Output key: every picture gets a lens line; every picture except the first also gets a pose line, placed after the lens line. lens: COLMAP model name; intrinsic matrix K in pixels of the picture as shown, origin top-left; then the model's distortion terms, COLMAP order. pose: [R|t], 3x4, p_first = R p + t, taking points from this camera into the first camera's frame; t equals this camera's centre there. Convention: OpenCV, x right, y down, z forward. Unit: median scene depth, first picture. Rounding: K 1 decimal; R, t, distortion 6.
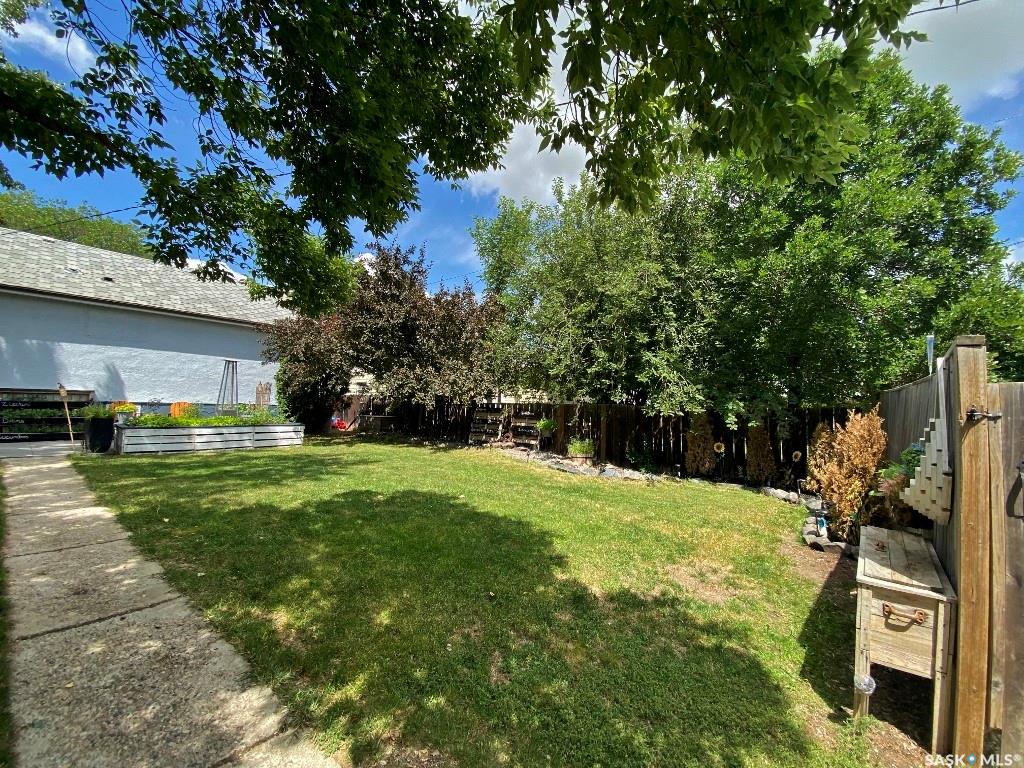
lens RADIAL K [[419.0, 0, 541.4], [0, 419.0, 381.9], [0, 0, 1]] dist [-0.029638, -0.001515]
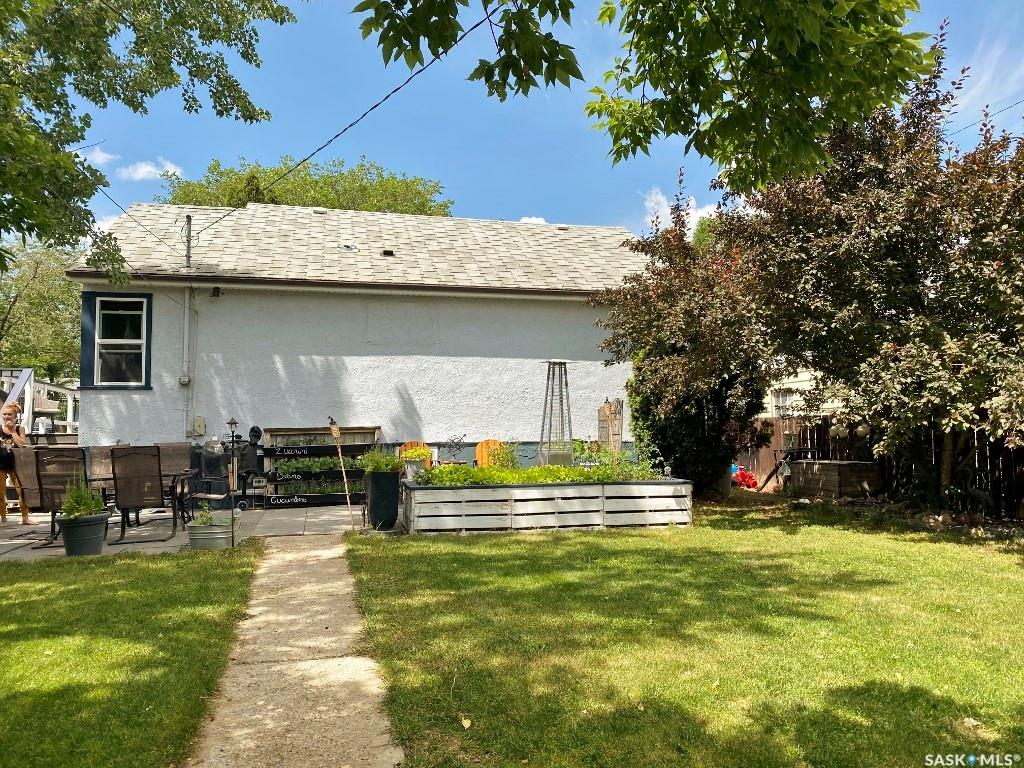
lens RADIAL K [[777.5, 0, 511.7], [0, 777.5, 386.3], [0, 0, 1]] dist [0.067222, -0.004643]
pose [[0.765257, -0.064572, -0.640478, -0.180023], [0.060333, 0.997771, -0.028507, 0.007083], [0.640891, -0.016827, 0.767447, 0.215568]]
